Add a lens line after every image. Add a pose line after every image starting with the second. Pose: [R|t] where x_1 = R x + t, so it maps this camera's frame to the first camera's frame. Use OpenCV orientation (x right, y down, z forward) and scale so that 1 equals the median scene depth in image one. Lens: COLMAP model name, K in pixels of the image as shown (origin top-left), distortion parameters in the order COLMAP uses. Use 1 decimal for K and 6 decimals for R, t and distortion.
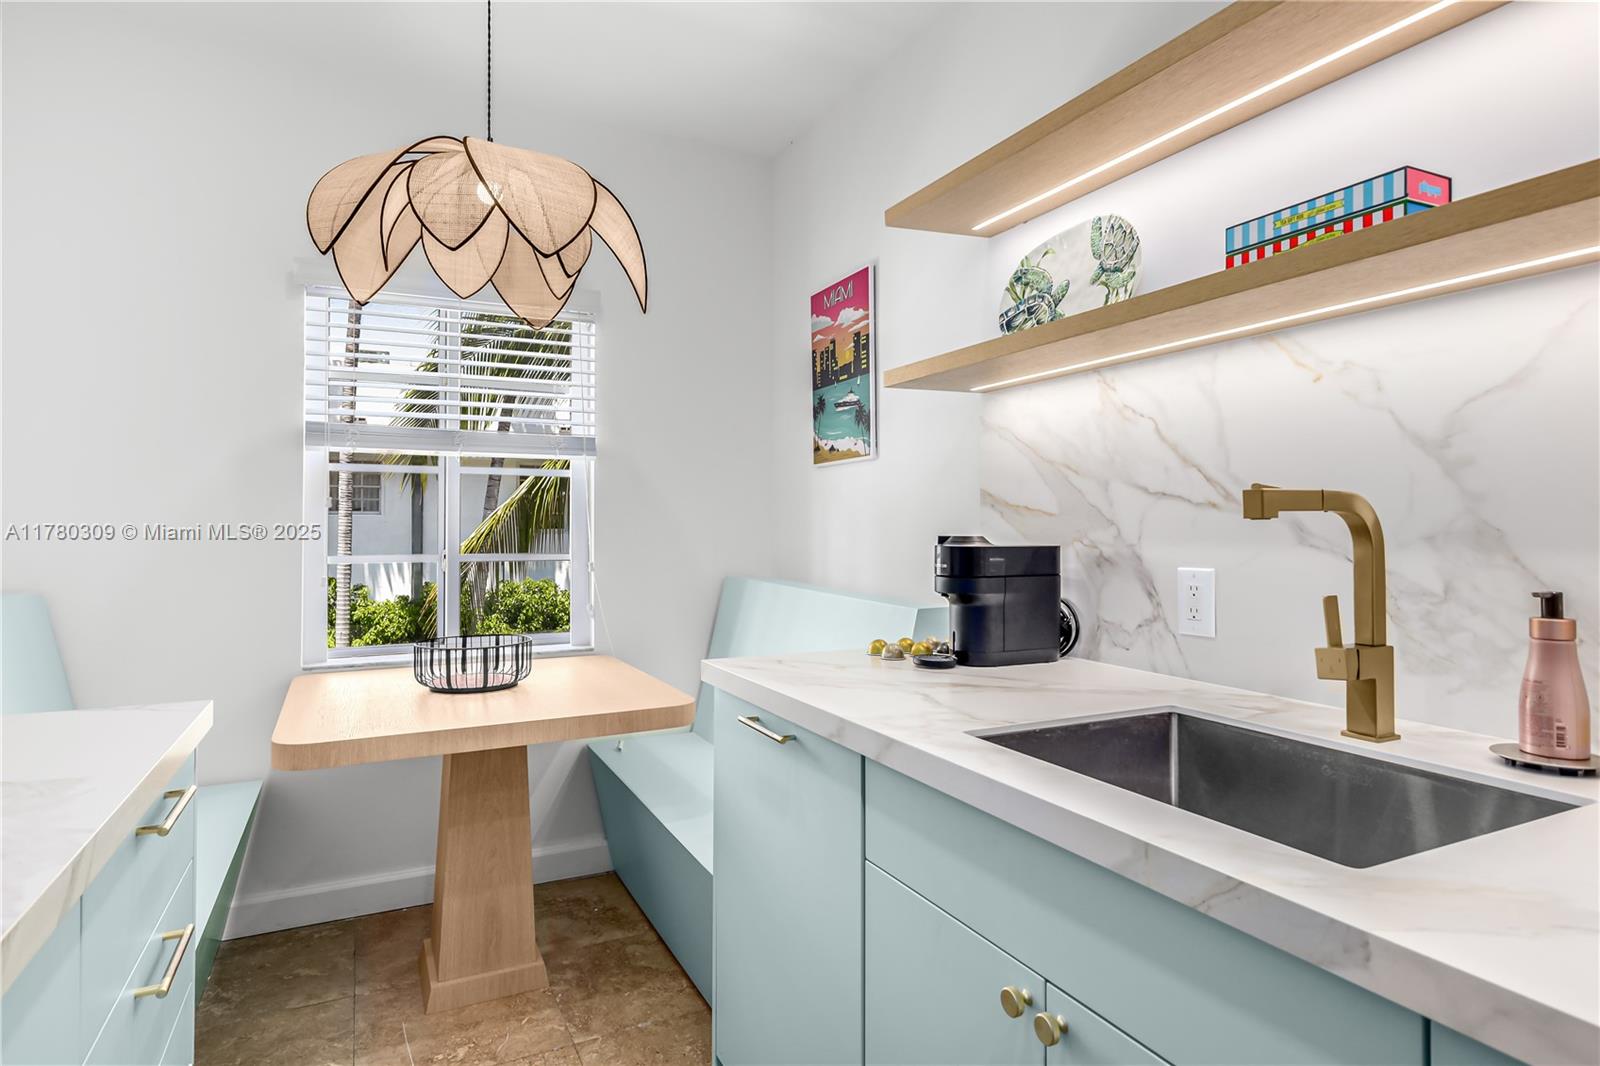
lens RADIAL K [[884.9, 0, 805.6], [0, 884.9, 516.1], [0, 0, 1]] dist [0.016760, -0.003883]
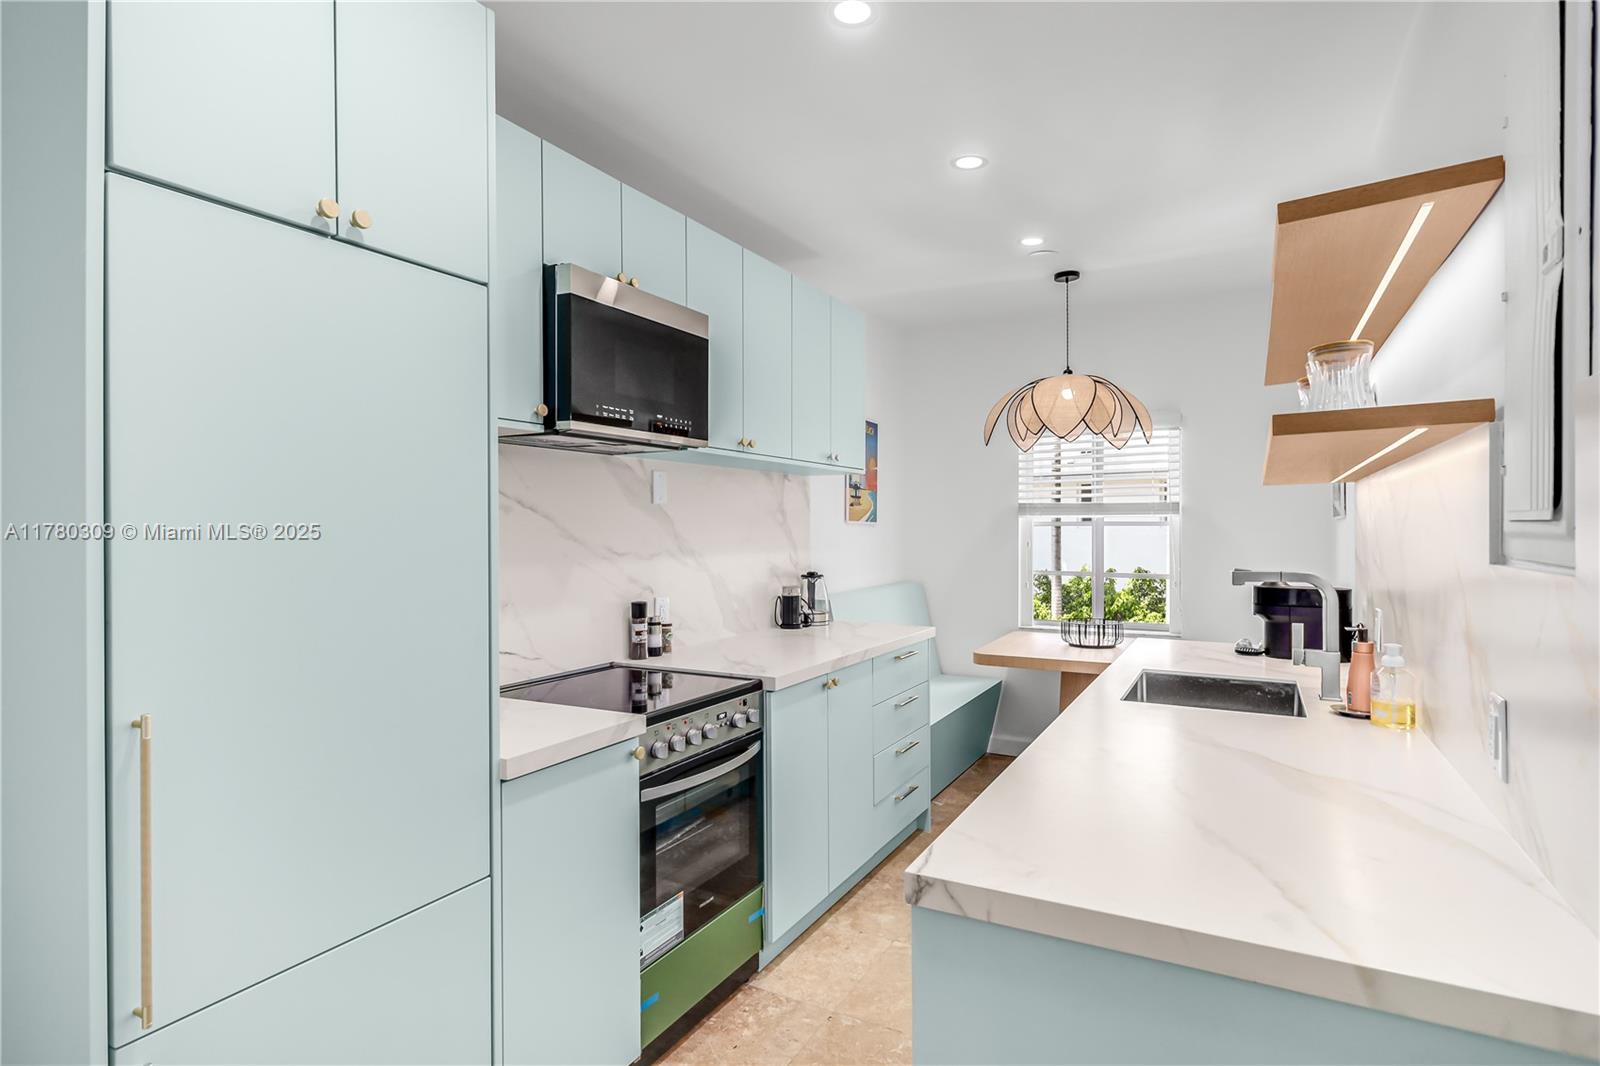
lens RADIAL K [[802.5, 0, 794.2], [0, 802.5, 537.8], [0, 0, 1]] dist [-0.001906, 0.000334]
pose [[0.561378, 0.008138, -0.827519, 0.716462], [0.010016, 0.999812, 0.016626, -0.072686], [0.827499, -0.017622, 0.561191, -0.471442]]
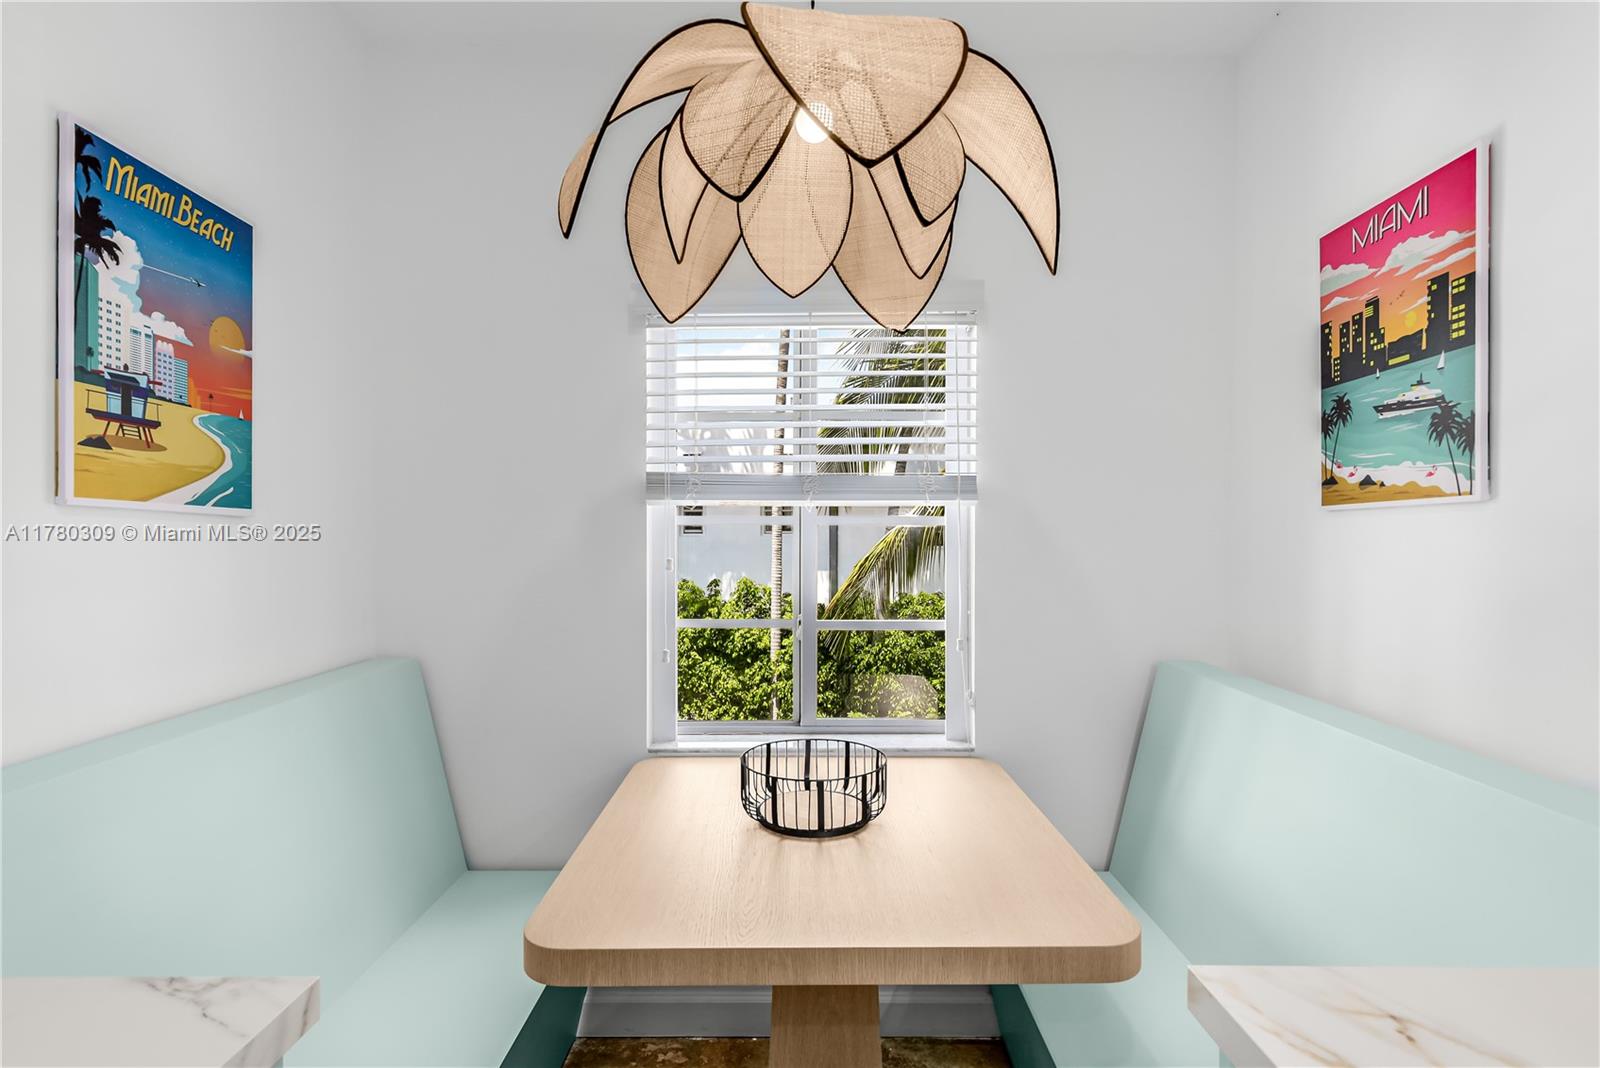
lens RADIAL K [[781.4, 0, 795.0], [0, 781.4, 550.2], [0, 0, 1]] dist [0.006555, -0.001459]
pose [[0.890759, 0.008463, -0.454396, -0.091661], [0.004036, 0.999640, 0.026530, -0.055843], [0.454457, -0.025466, 0.890404, 0.426683]]
